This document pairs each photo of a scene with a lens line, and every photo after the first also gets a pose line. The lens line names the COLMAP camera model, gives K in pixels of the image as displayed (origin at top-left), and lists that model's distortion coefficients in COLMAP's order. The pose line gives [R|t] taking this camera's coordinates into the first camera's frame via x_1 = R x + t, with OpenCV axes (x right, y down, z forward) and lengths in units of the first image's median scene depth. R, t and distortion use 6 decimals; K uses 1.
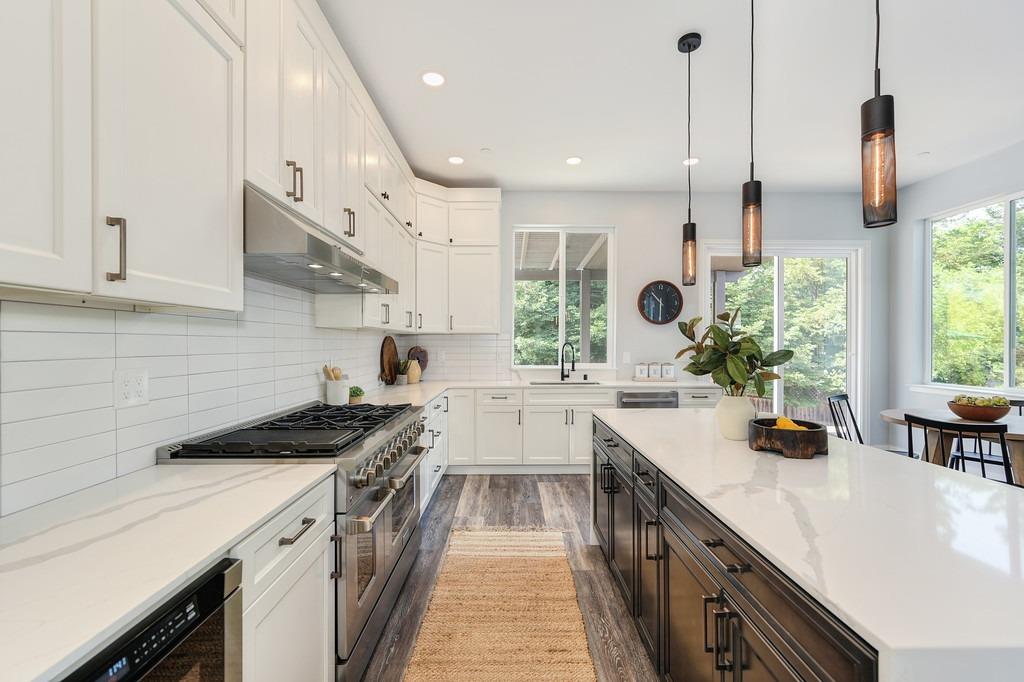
lens RADIAL K [[417.1, 0, 514.3], [0, 417.1, 346.9], [0, 0, 1]] dist [-0.006850, 0.000743]
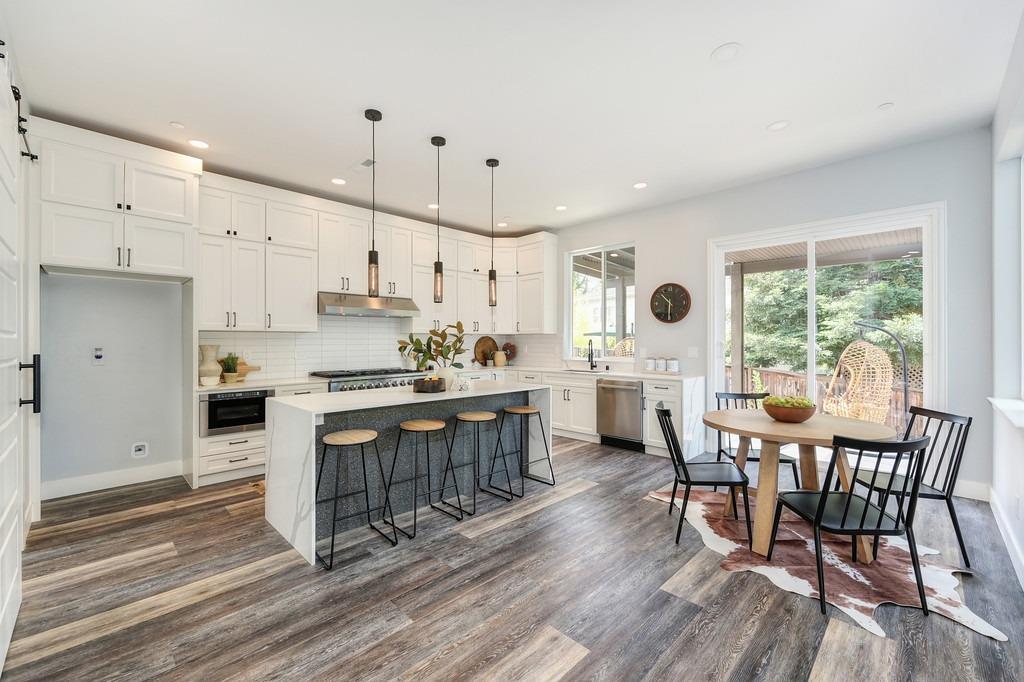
lens RADIAL K [[417.1, 0, 515.3], [0, 417.1, 339.5], [0, 0, 1]] dist [-0.006850, 0.000743]
pose [[0.704728, -0.002778, -0.709472, 0.968689], [-0.003900, 0.999962, -0.007789, -0.000449], [0.709466, 0.008256, 0.704691, -0.071029]]
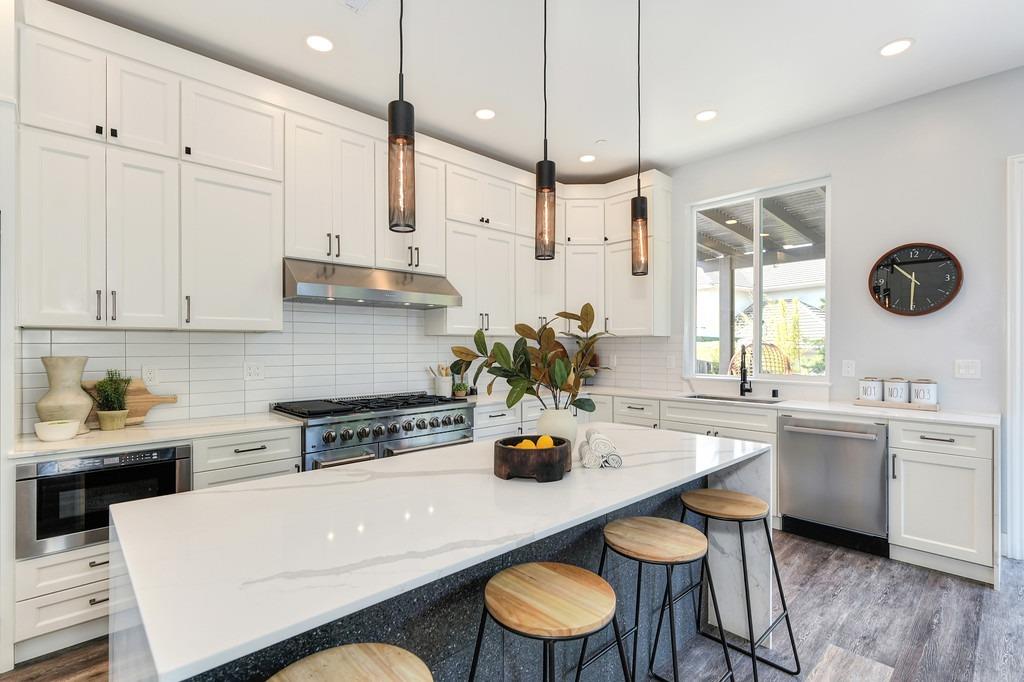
lens RADIAL K [[475.9, 0, 516.3], [0, 475.9, 346.9], [0, 0, 1]] dist [0.000099, -0.000807]
pose [[0.682245, -0.000639, -0.731124, 0.532516], [-0.004033, 0.999981, -0.004637, -0.003028], [0.731113, 0.006112, 0.682229, 0.119133]]
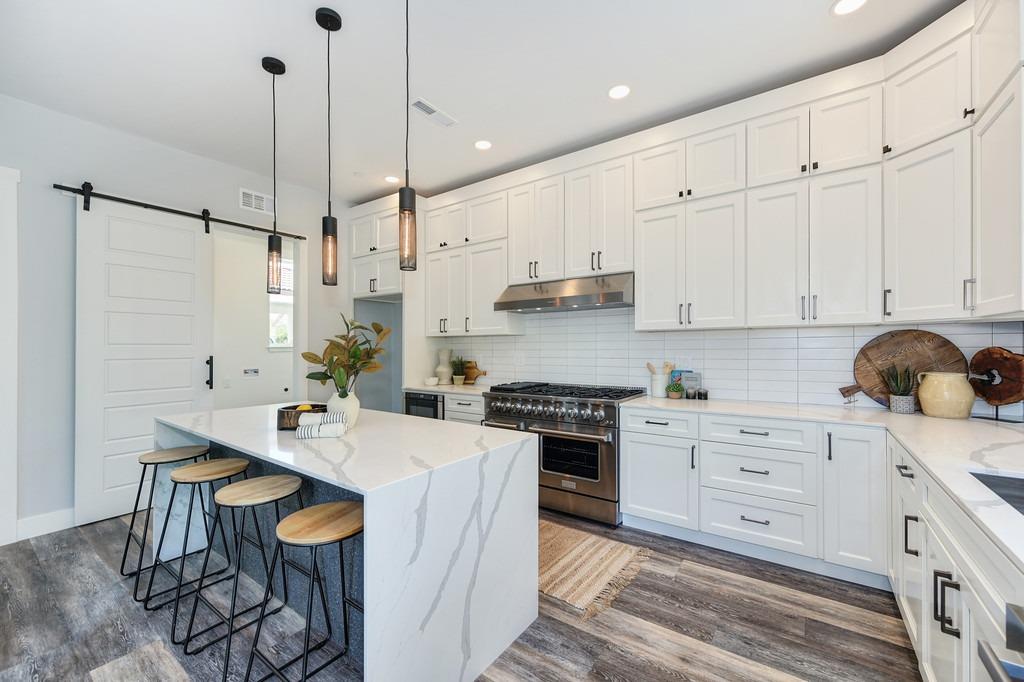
lens RADIAL K [[410.2, 0, 513.3], [0, 410.2, 341.3], [0, 0, 1]] dist [0.000125, 0.000099]
pose [[-0.590743, 0.000151, -0.806860, 0.526130], [0.005174, 0.999980, -0.003601, -0.008595], [0.806843, -0.006302, -0.590732, 0.922953]]
